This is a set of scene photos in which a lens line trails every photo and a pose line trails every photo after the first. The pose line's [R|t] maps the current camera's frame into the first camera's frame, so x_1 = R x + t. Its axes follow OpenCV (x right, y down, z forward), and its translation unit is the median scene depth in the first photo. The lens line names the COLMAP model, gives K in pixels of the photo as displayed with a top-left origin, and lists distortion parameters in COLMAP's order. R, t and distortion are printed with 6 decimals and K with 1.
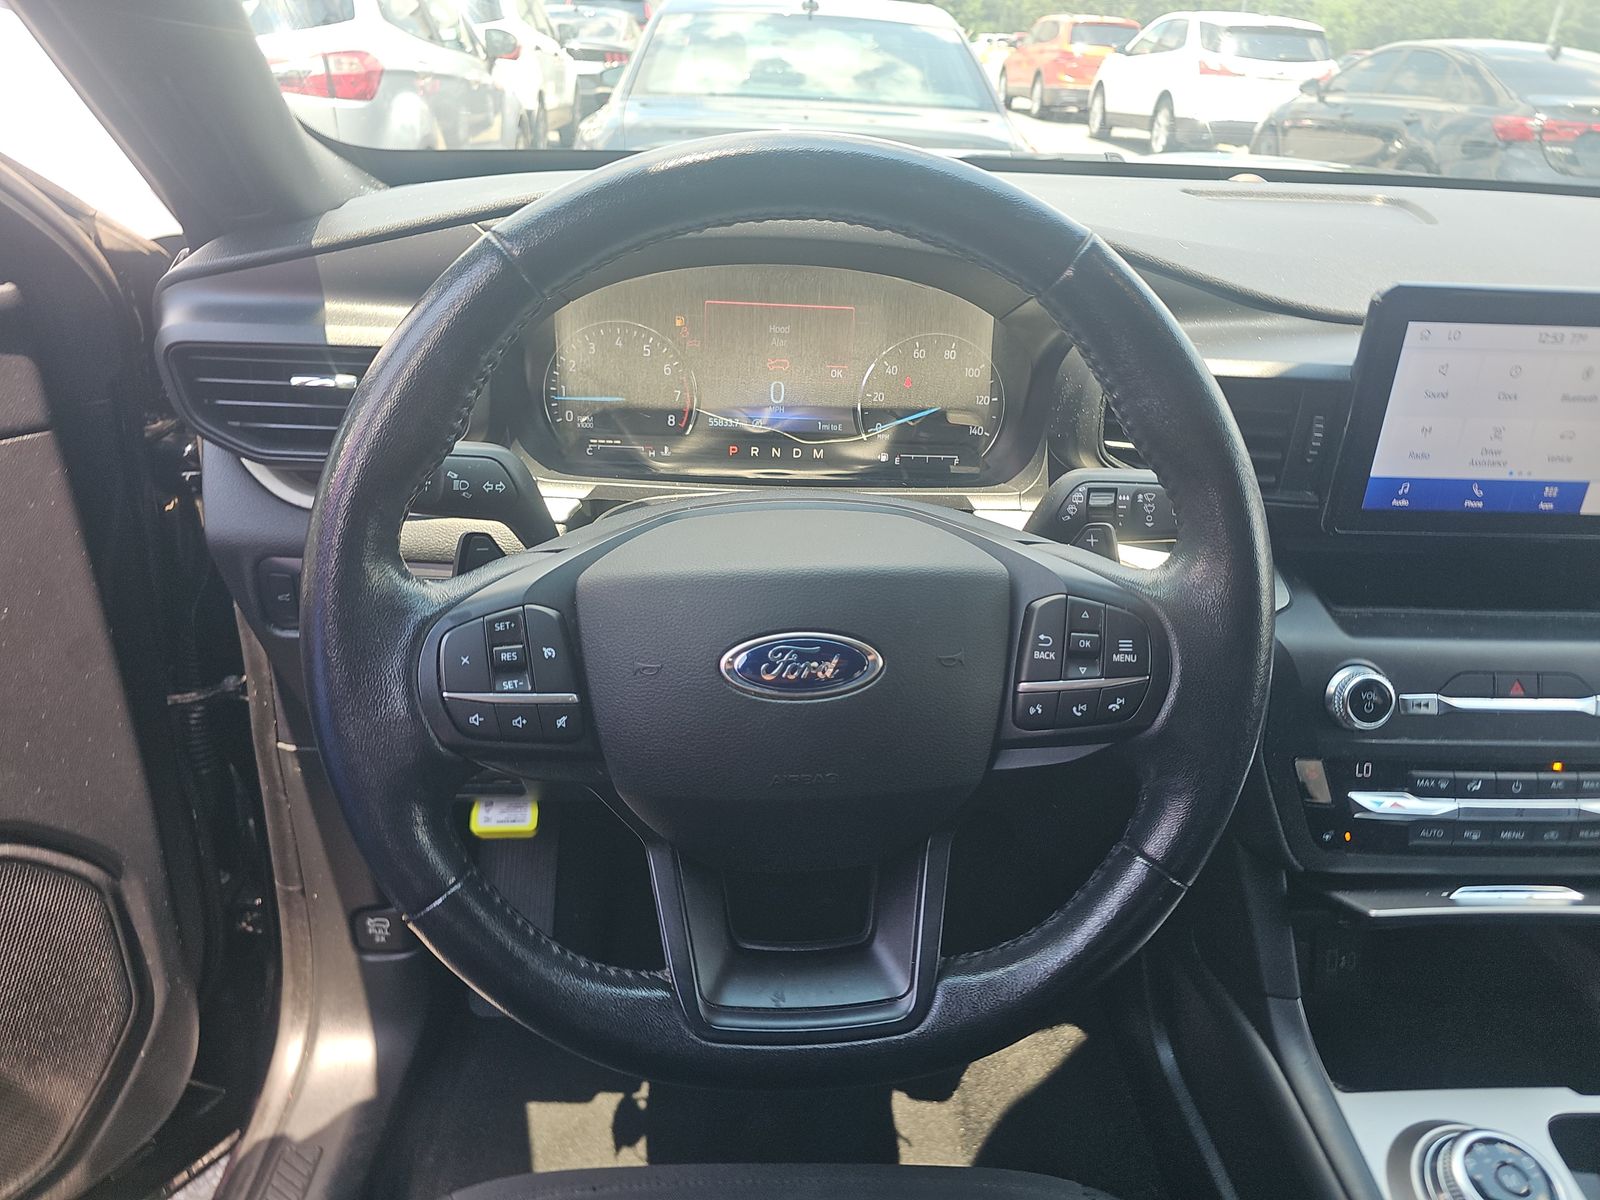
lens RADIAL K [[1090.8, 0, 803.3], [0, 1090.8, 605.0], [0, 0, 1]] dist [0.008624, -0.000696]
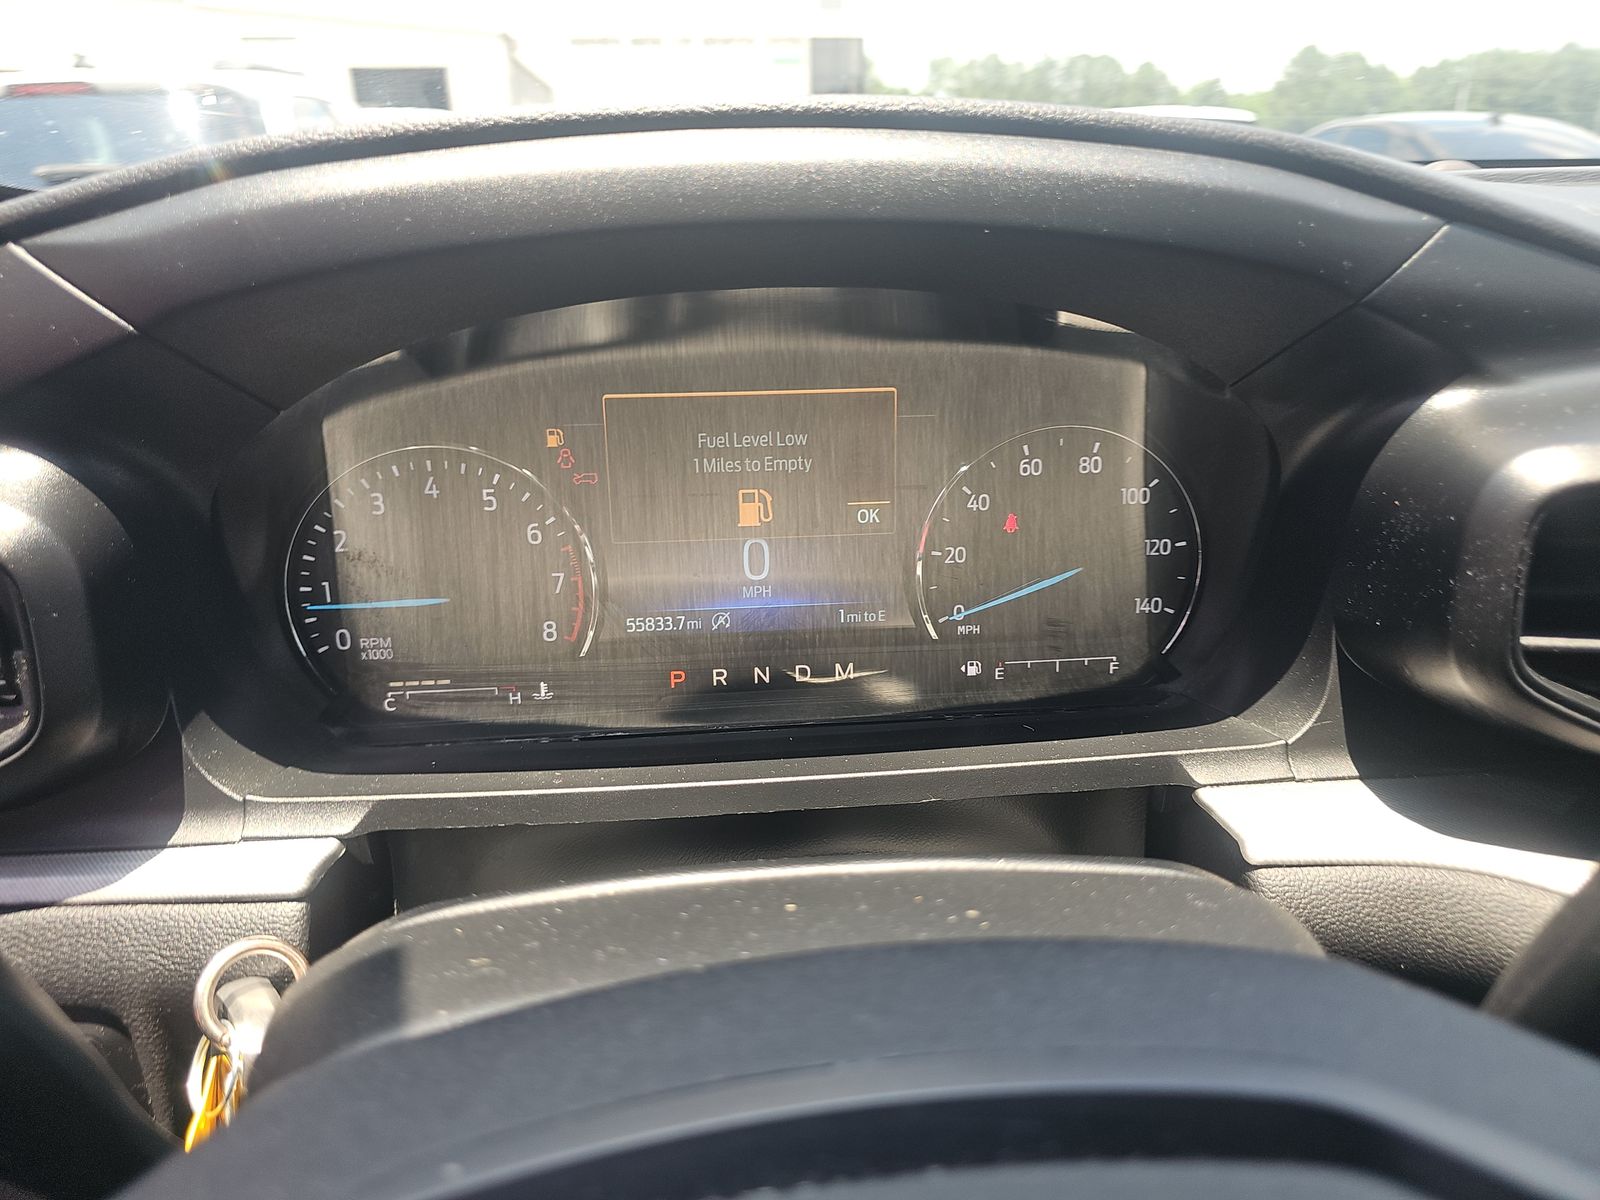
lens RADIAL K [[1090.8, 0, 798.1], [0, 1090.8, 596.3], [0, 0, 1]] dist [0.008624, -0.000696]
pose [[0.997217, -0.072843, 0.015861, -0.013917], [0.074098, 0.991873, -0.103427, -0.126652], [-0.008198, 0.104315, 0.994511, 0.503847]]
